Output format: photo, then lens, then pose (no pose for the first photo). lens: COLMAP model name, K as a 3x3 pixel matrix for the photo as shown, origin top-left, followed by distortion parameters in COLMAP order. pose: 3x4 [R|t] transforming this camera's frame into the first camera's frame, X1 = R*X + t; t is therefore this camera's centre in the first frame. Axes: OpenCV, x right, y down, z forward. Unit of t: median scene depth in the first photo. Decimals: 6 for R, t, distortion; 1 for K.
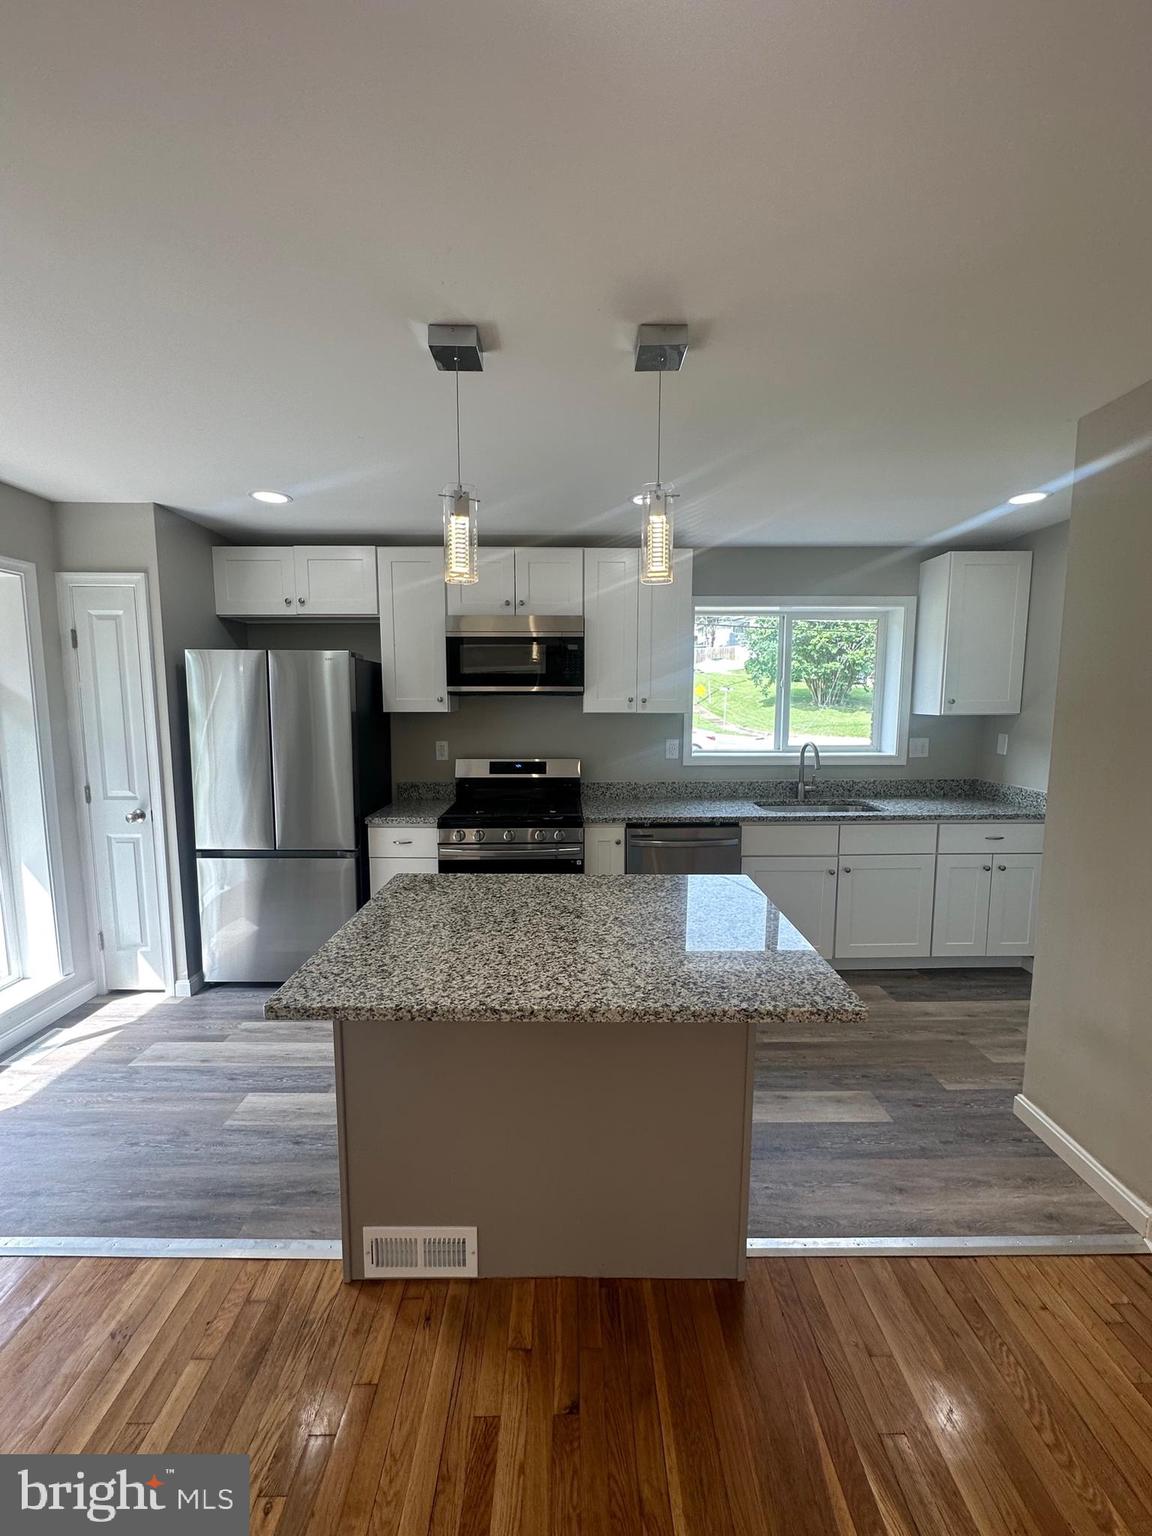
lens RADIAL K [[621.3, 0, 581.0], [0, 621.3, 765.4], [0, 0, 1]] dist [-0.001379, 0.000128]
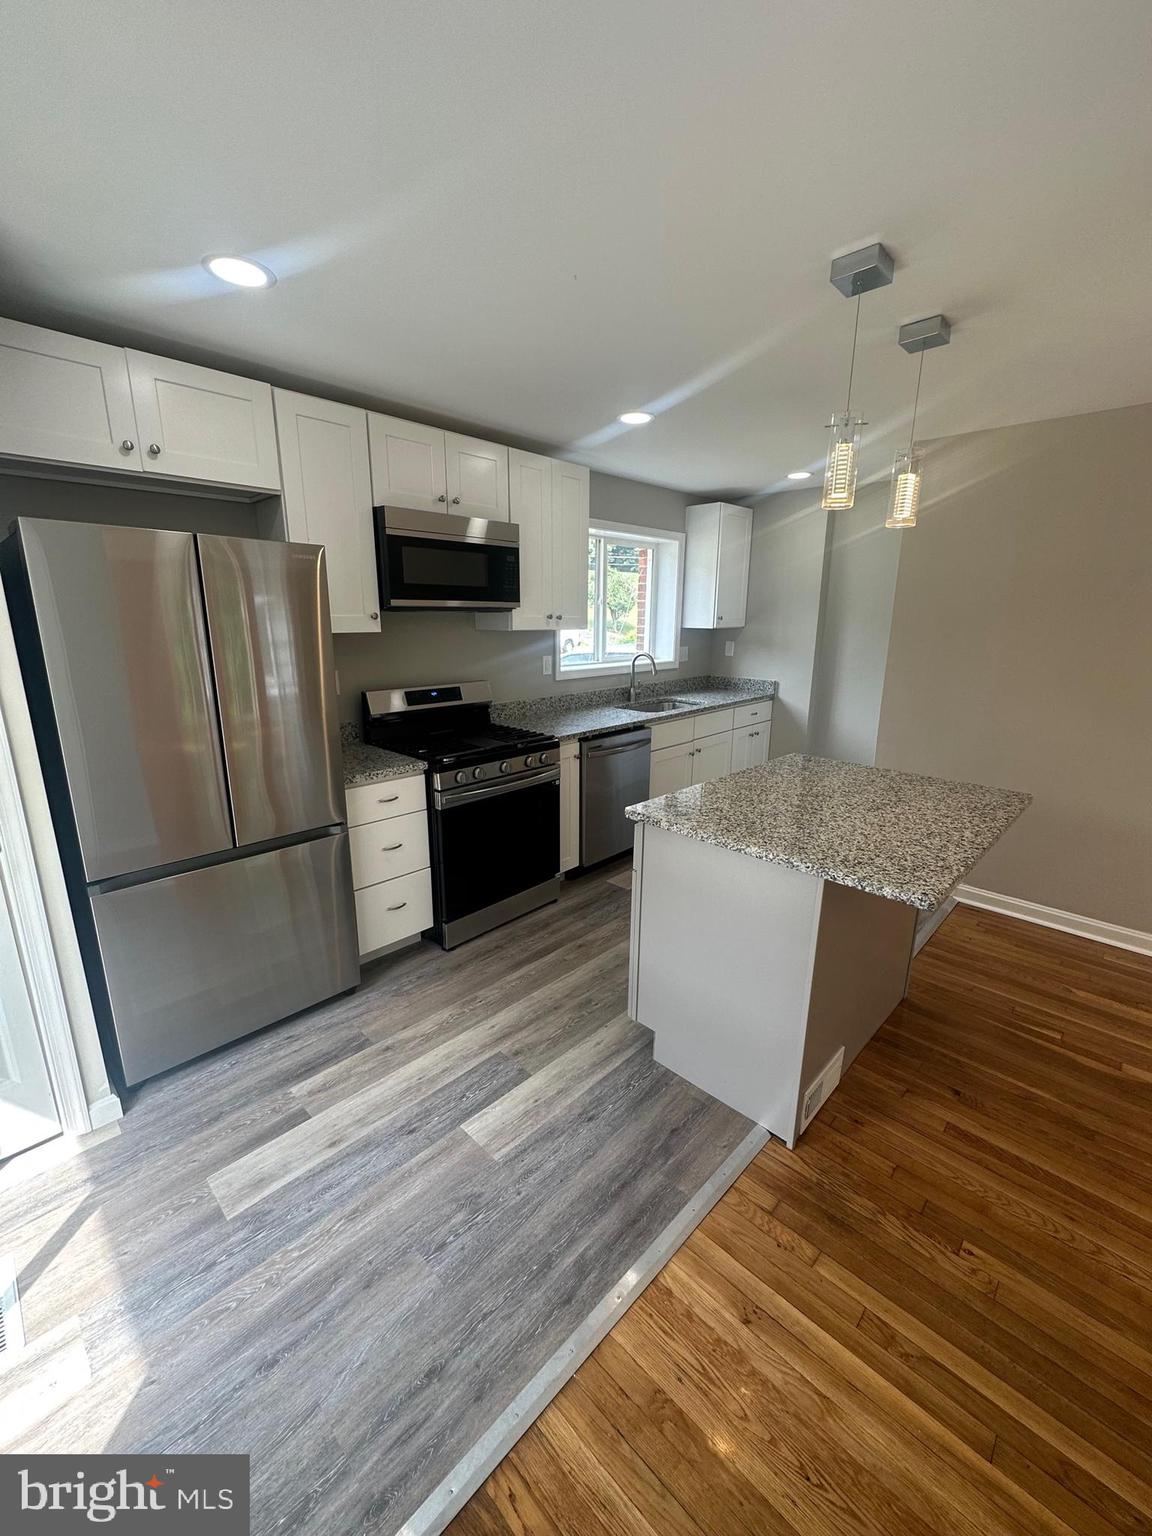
lens RADIAL K [[621.3, 0, 581.0], [0, 621.3, 765.4], [0, 0, 1]] dist [-0.001379, 0.000128]
pose [[0.694254, -0.167316, 0.700011, -0.639654], [0.071964, 0.983867, 0.163791, -0.030854], [-0.716123, -0.063337, 0.695095, 0.260270]]
